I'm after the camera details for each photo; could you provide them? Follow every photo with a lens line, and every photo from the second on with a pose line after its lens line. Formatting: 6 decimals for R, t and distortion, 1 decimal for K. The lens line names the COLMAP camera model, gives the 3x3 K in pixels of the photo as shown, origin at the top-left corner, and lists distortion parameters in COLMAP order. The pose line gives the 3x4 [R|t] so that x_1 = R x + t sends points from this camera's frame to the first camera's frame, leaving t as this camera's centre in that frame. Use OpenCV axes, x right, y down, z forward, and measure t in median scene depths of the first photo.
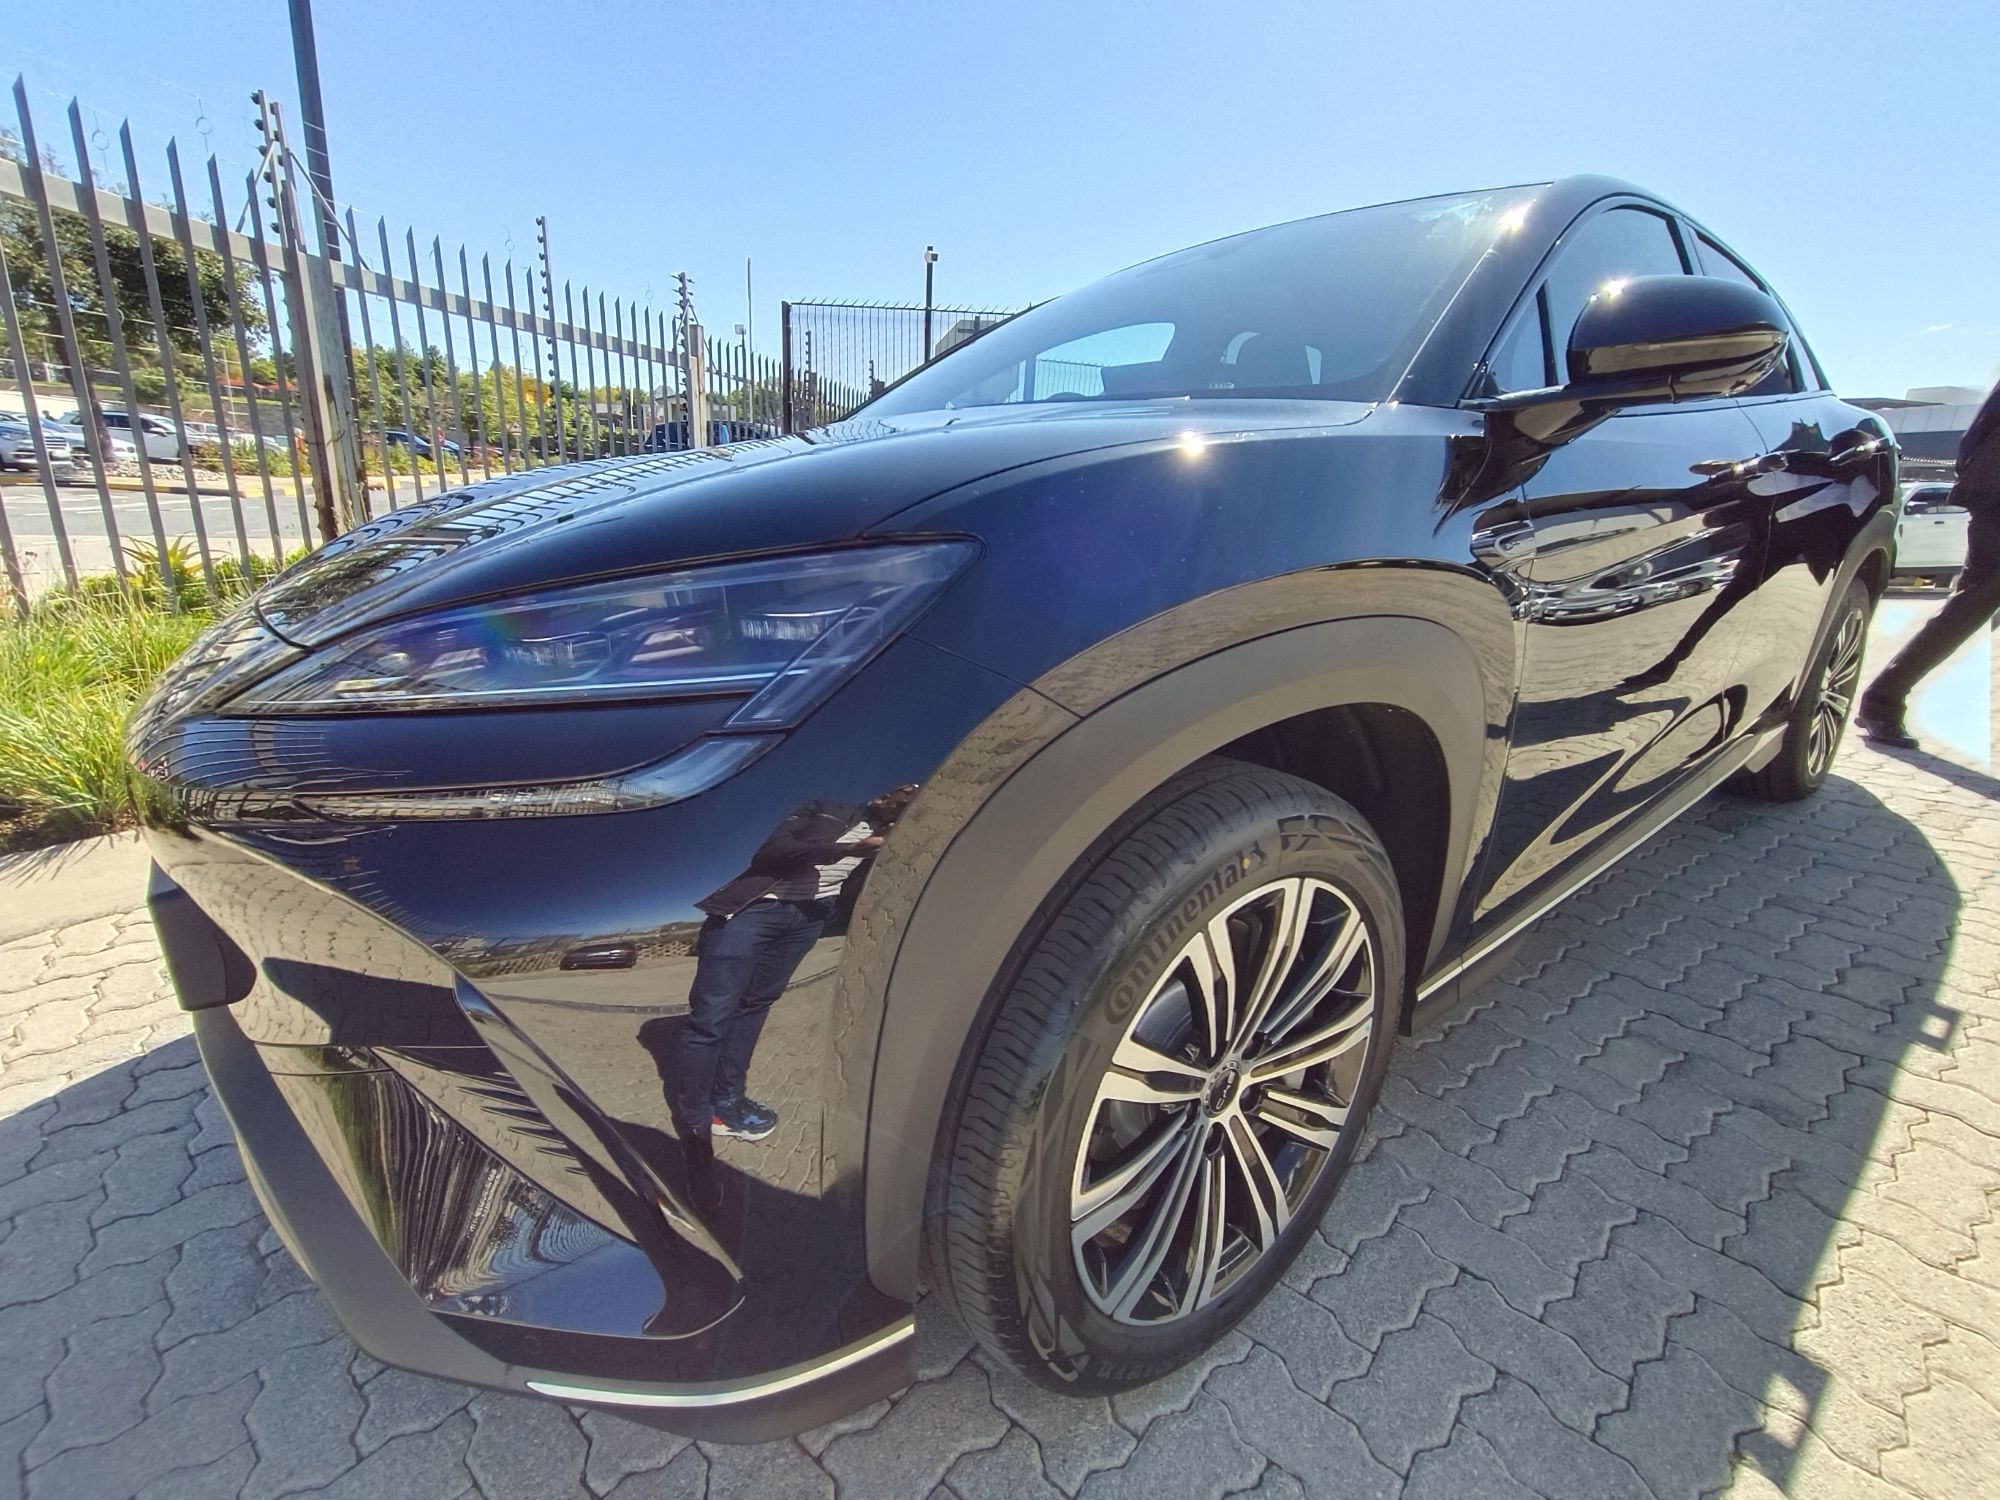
lens RADIAL K [[843.1, 0, 1000.0], [0, 843.1, 750.0], [0, 0, 1]] dist [0.001938, 0.000987]
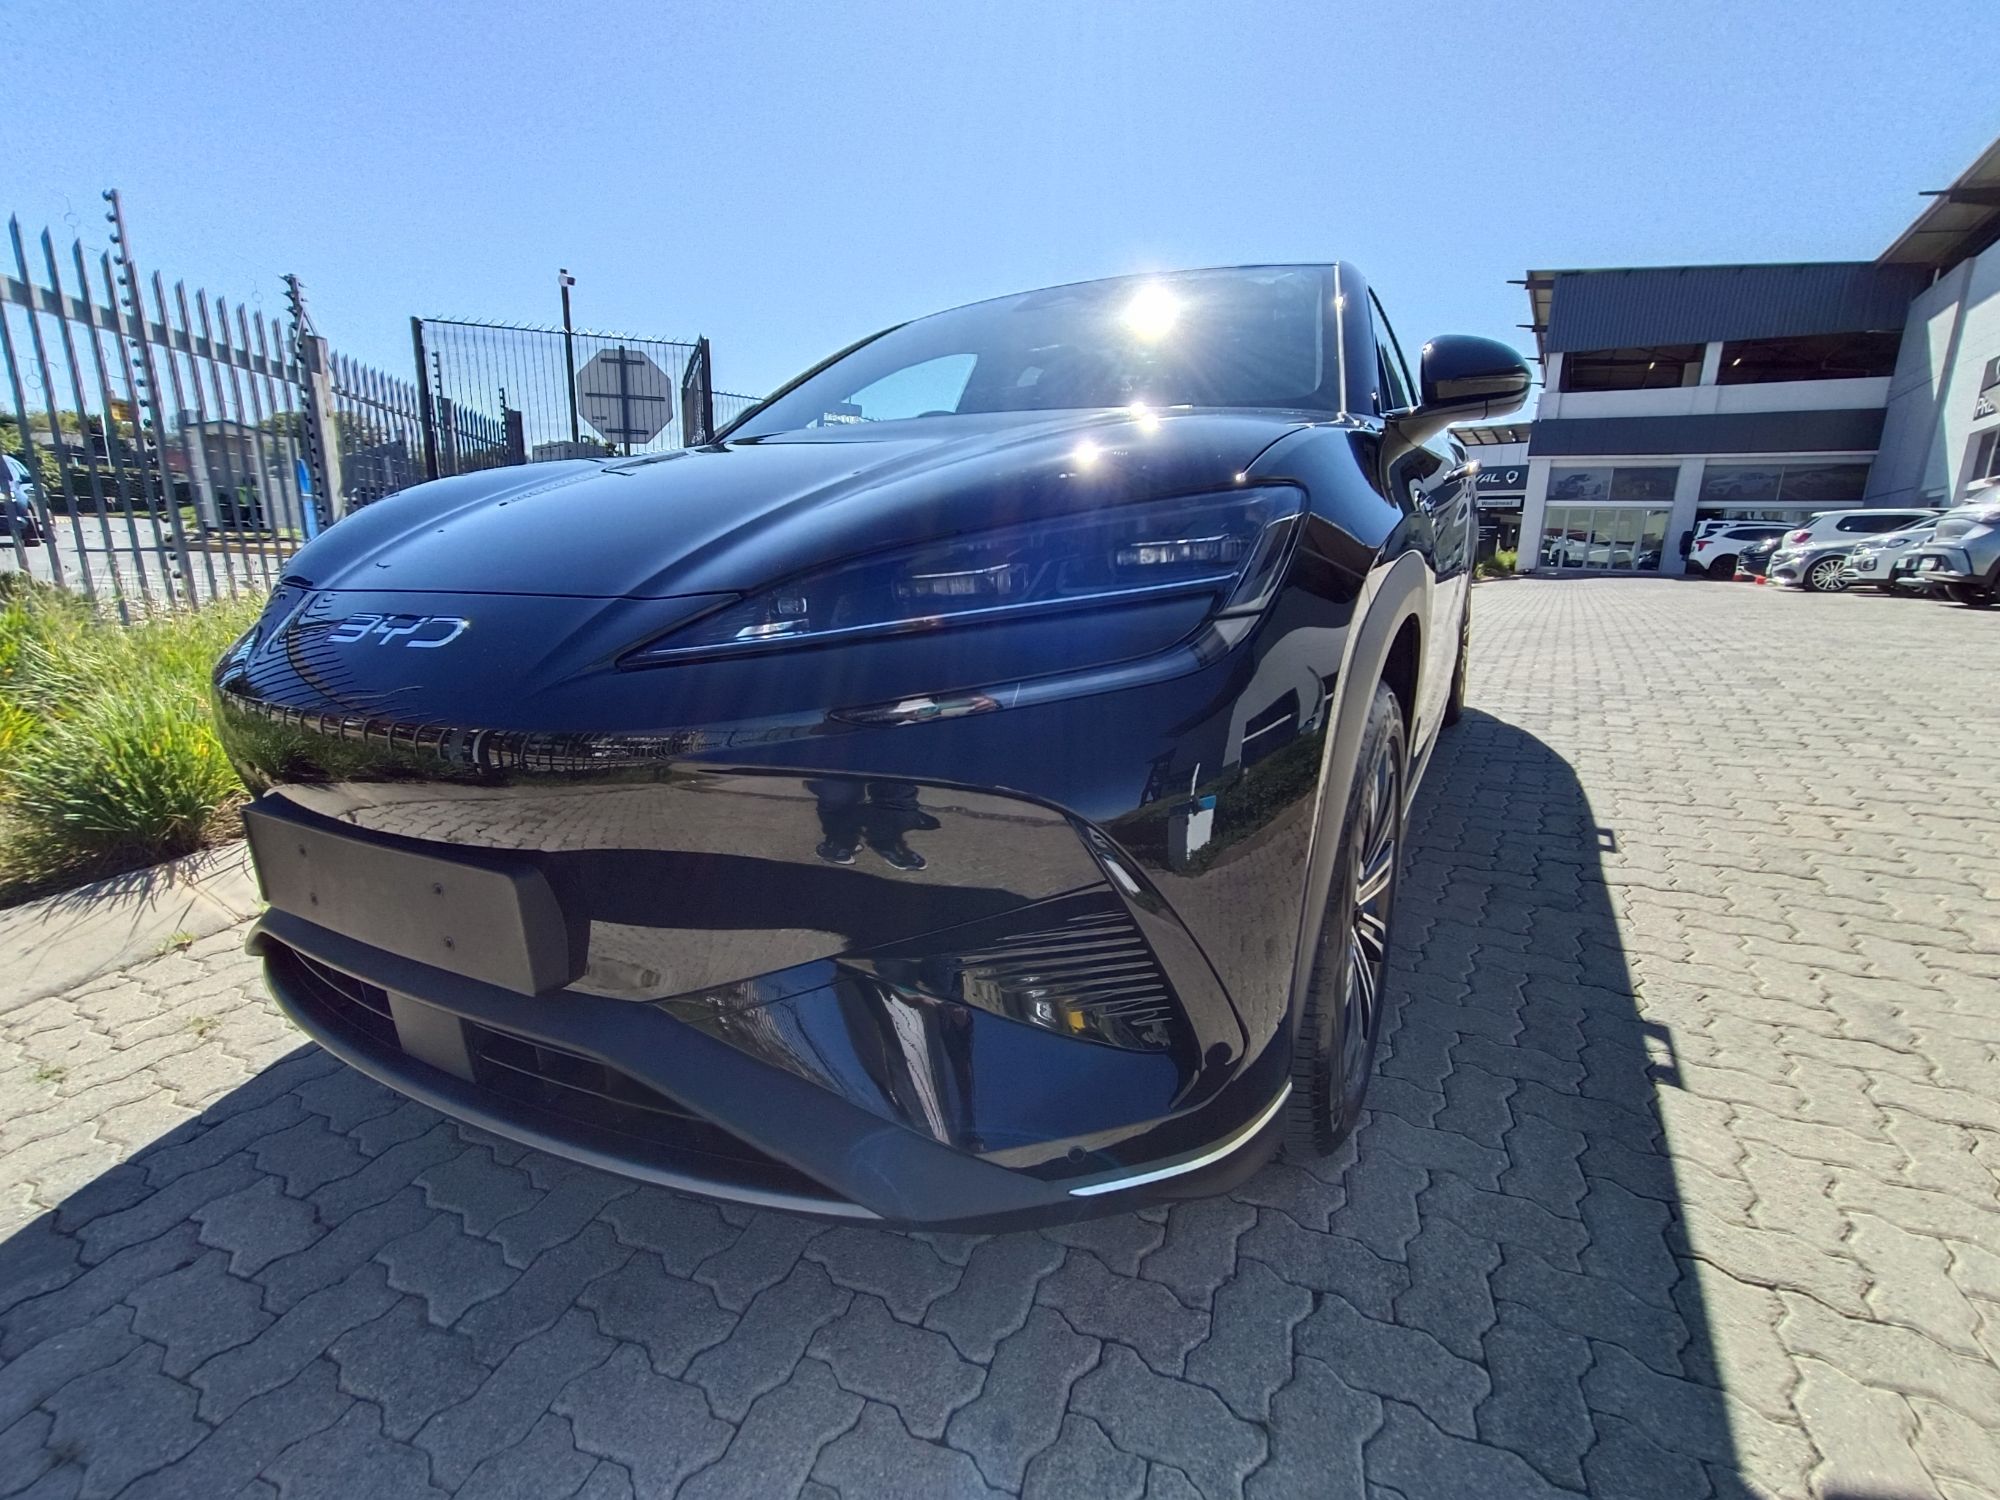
lens RADIAL K [[843.1, 0, 1000.0], [0, 843.1, 750.0], [0, 0, 1]] dist [0.001938, 0.000987]
pose [[0.929662, -0.111830, 0.351031, -0.395099], [0.125850, 0.991898, -0.017301, 0.056811], [-0.346252, 0.060261, 0.936204, -0.042690]]
